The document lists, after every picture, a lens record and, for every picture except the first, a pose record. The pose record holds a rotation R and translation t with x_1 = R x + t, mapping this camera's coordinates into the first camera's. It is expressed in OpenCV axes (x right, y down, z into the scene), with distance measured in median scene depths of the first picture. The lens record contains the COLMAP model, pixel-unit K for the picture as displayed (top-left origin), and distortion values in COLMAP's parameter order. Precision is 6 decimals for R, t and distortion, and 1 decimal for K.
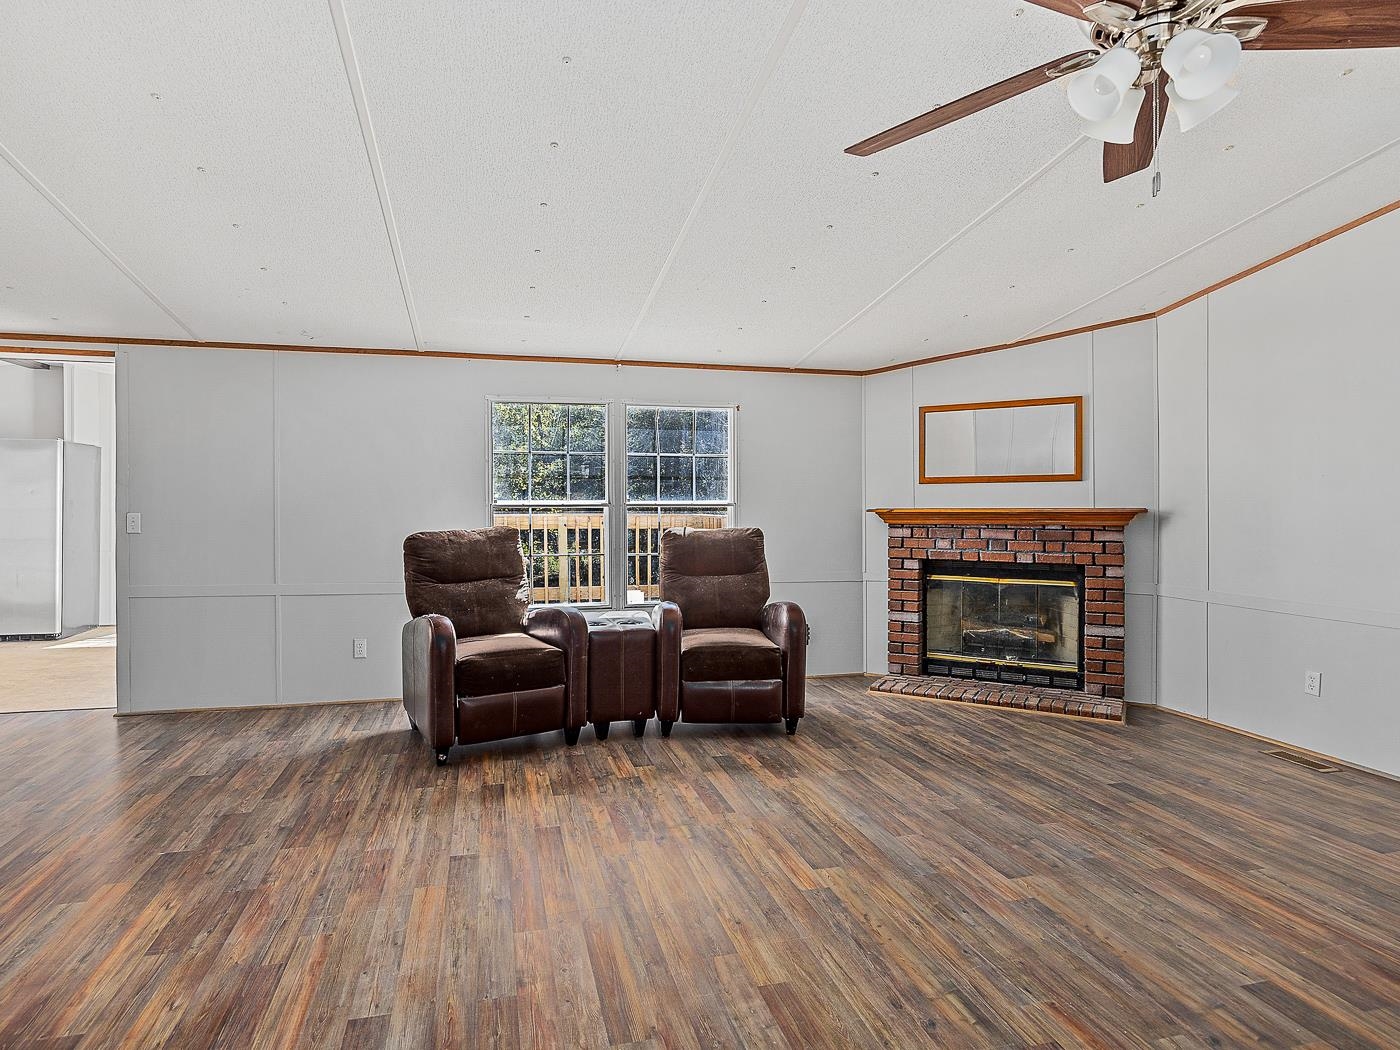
lens RADIAL K [[772.1, 0, 650.4], [0, 772.1, 508.2], [0, 0, 1]] dist [-0.007452, -0.002018]
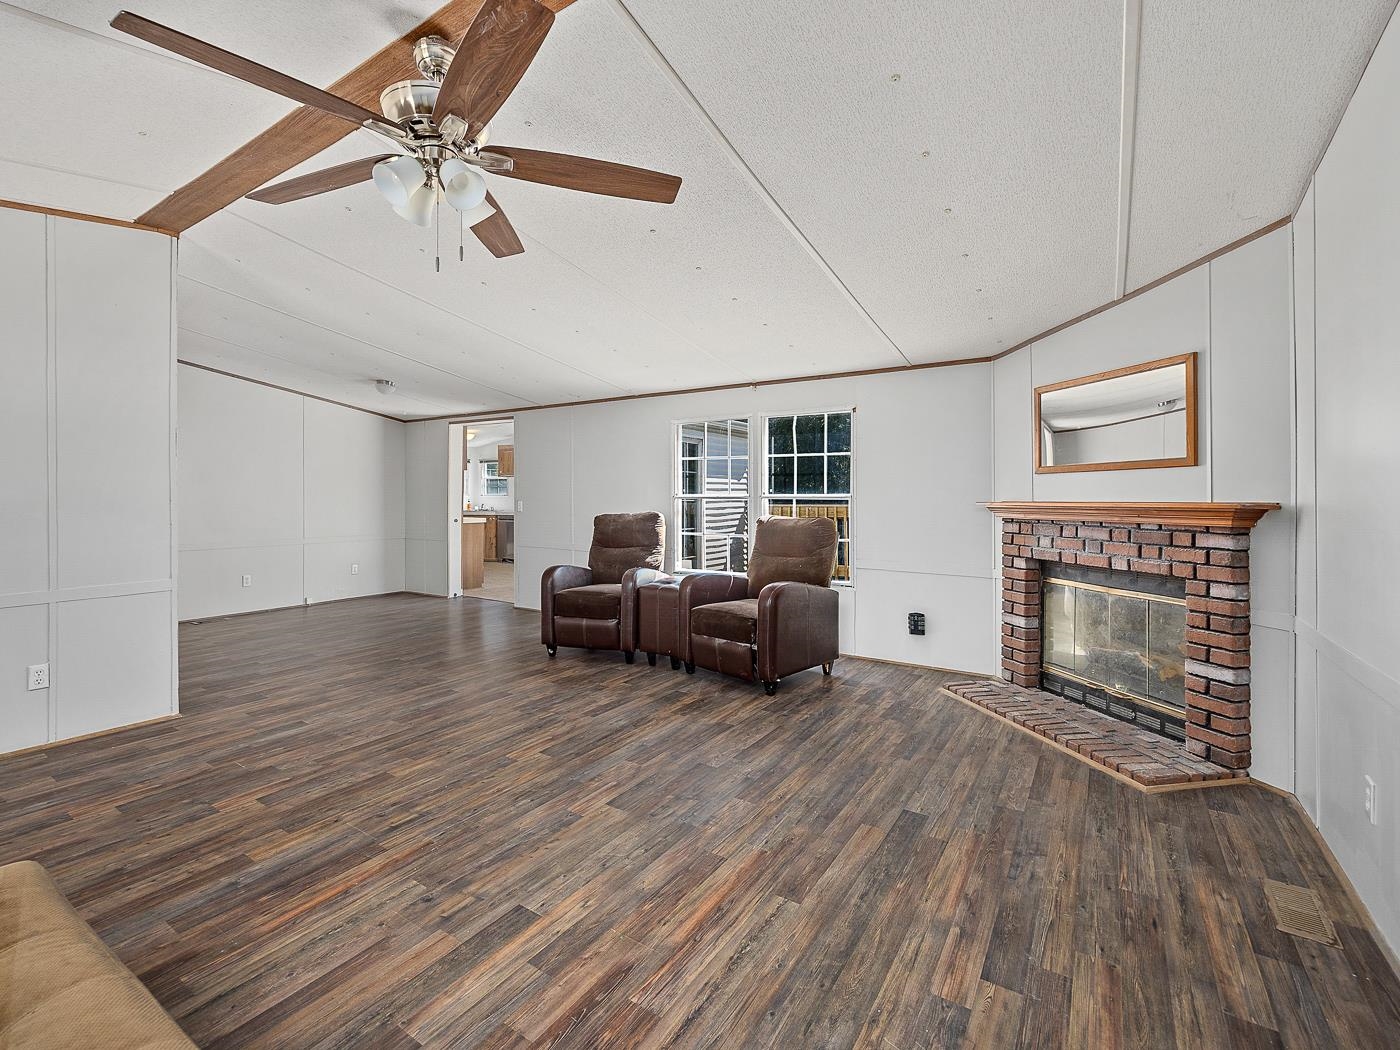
lens RADIAL K [[633.5, 0, 656.6], [0, 633.5, 495.9], [0, 0, 1]] dist [-0.004218, 0.000166]
pose [[0.666000, 0.000111, -0.745952, 0.983981], [-0.003671, 0.999988, -0.003129, -0.003528], [0.745942, 0.004822, 0.665993, 0.301220]]
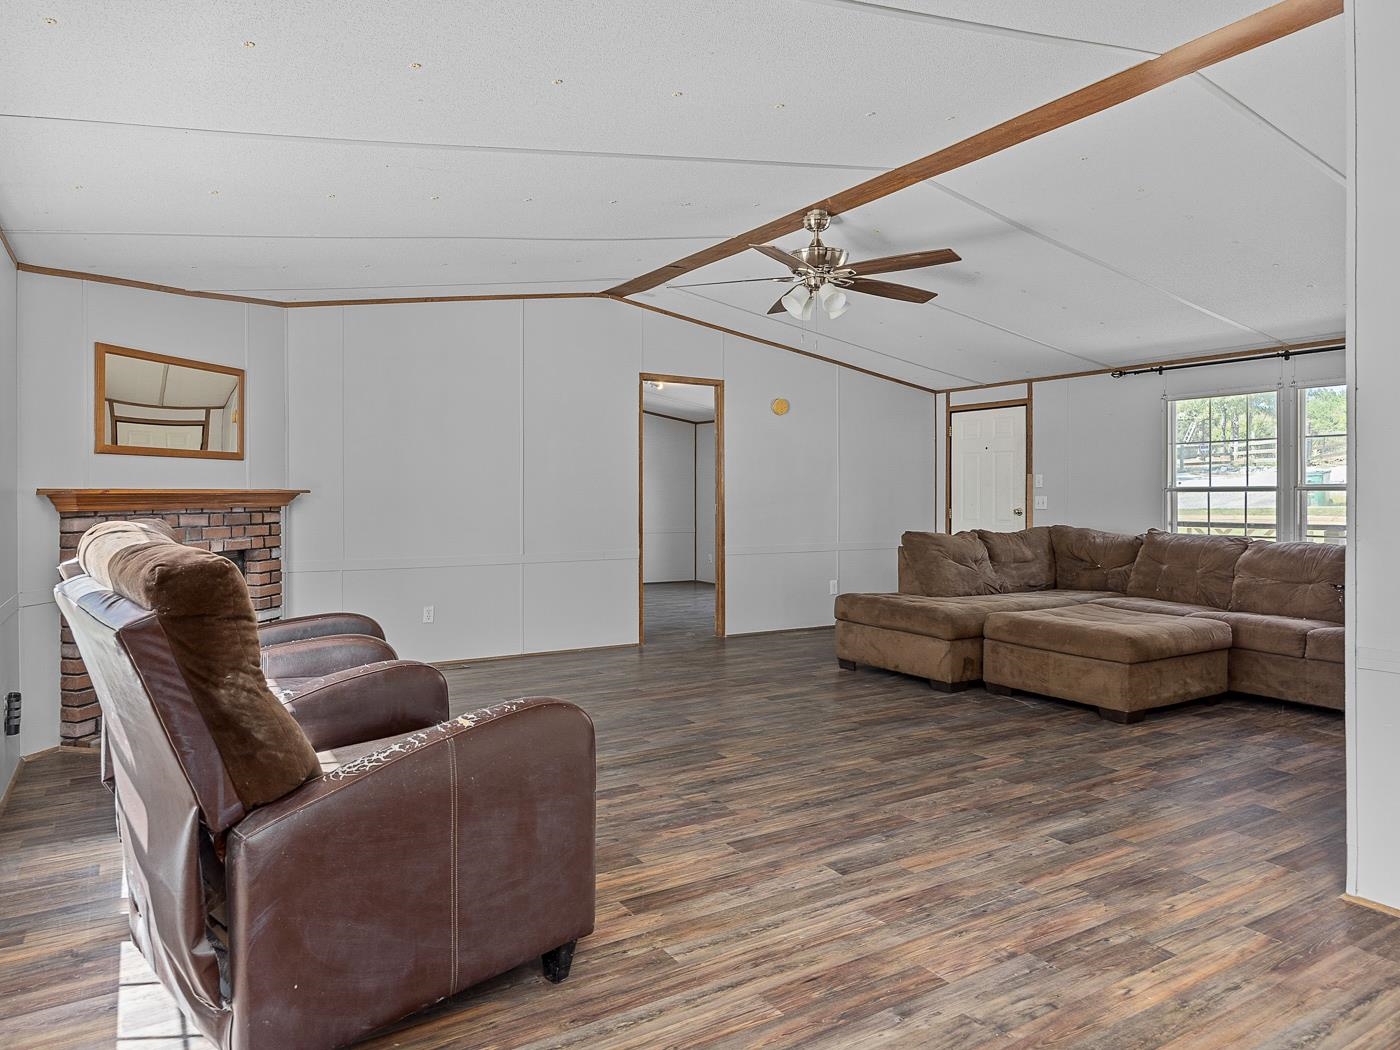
lens RADIAL K [[889.6, 0, 700.0], [0, 889.6, 525.0], [0, 0, 1]] dist [-0.001962, 0.002471]
pose [[-0.336985, -0.031277, 0.940990, -0.955013], [0.004713, 0.999380, 0.034905, 0.012153], [-0.941498, 0.016197, -0.336628, 1.237526]]
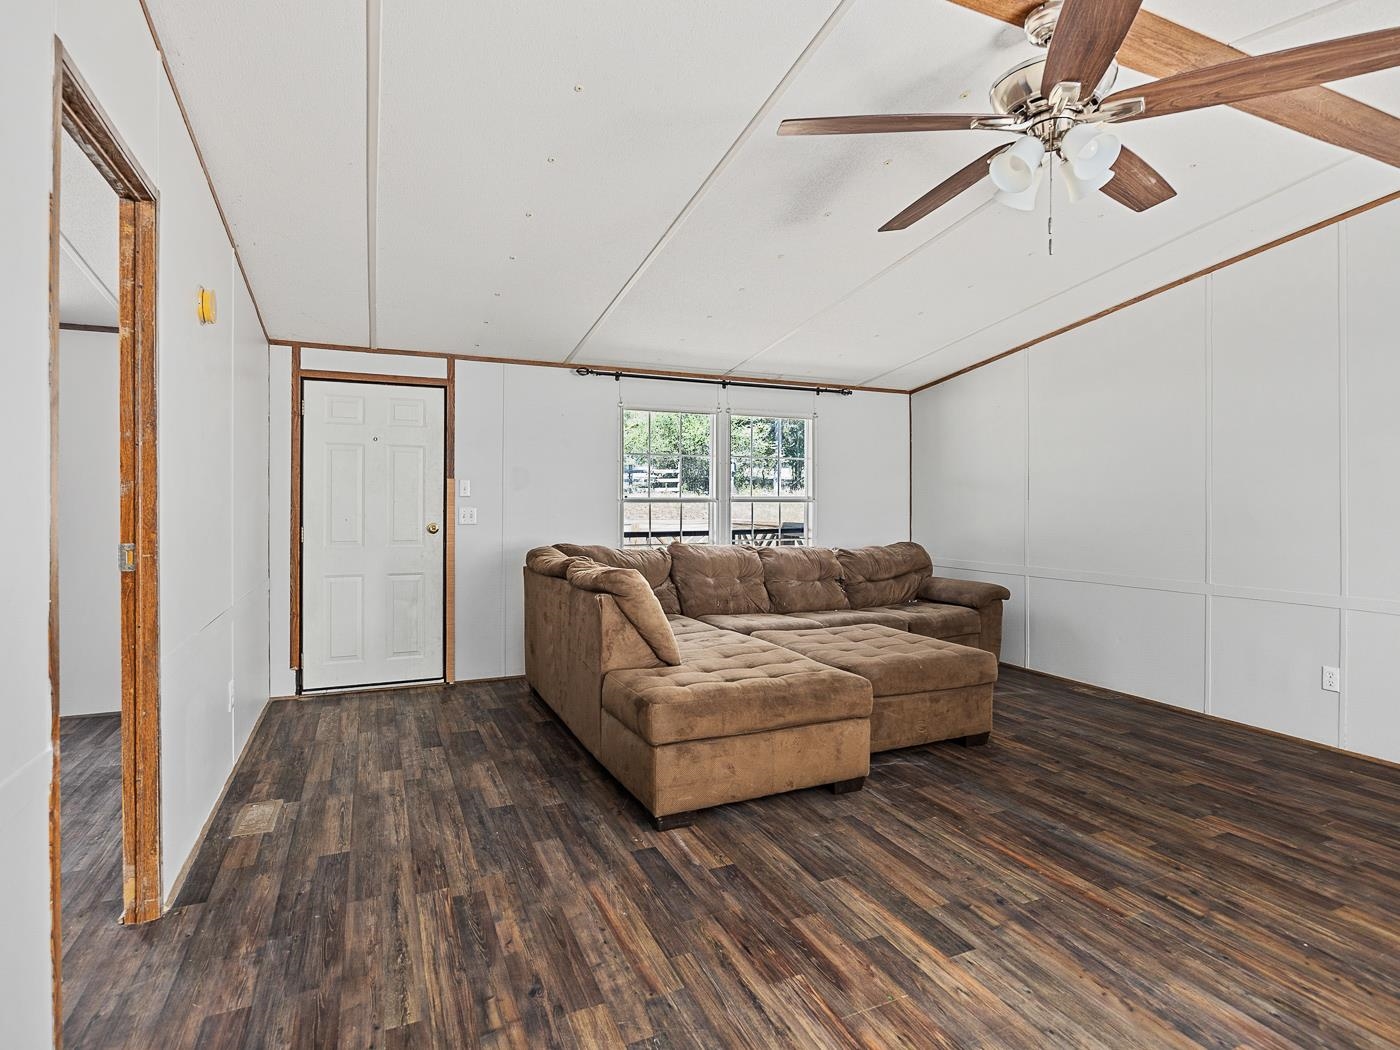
lens RADIAL K [[724.8, 0, 696.1], [0, 724.8, 503.4], [0, 0, 1]] dist [-0.003257, -0.000986]
pose [[-0.981096, -0.000062, -0.193522, 0.808005], [-0.002019, 0.999949, 0.009916, -0.003641], [0.193512, 0.010119, -0.981046, 1.143234]]
